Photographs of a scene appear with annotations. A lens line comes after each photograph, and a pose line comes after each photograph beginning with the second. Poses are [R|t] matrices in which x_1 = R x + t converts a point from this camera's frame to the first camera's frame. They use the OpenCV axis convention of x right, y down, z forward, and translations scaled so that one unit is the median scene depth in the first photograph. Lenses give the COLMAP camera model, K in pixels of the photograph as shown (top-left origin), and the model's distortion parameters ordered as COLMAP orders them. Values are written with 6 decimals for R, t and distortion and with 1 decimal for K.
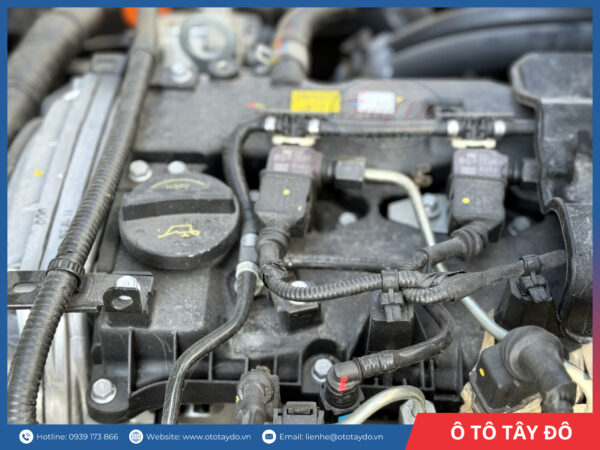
lens RADIAL K [[843.8, 0, 305.6], [0, 843.8, 227.1], [0, 0, 1]] dist [0.105753, 0.000000]
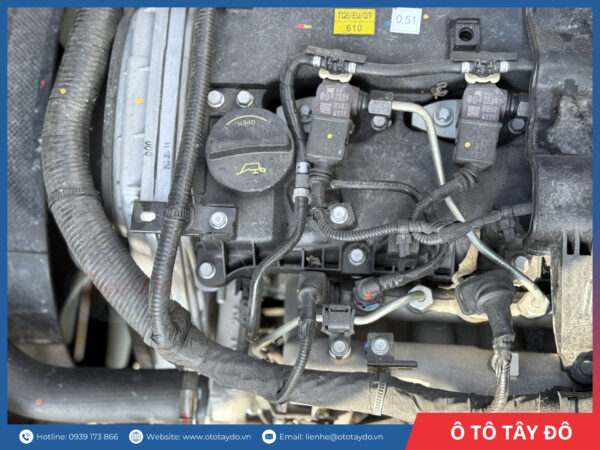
lens RADIAL K [[843.8, 0, 297.1], [0, 843.8, 221.8], [0, 0, 1]] dist [0.105753, 0.000000]
pose [[0.997375, 0.006169, -0.072142, 0.022521], [0.031017, 0.863908, 0.502693, -0.594276], [0.065425, -0.503611, 0.861450, -0.202873]]
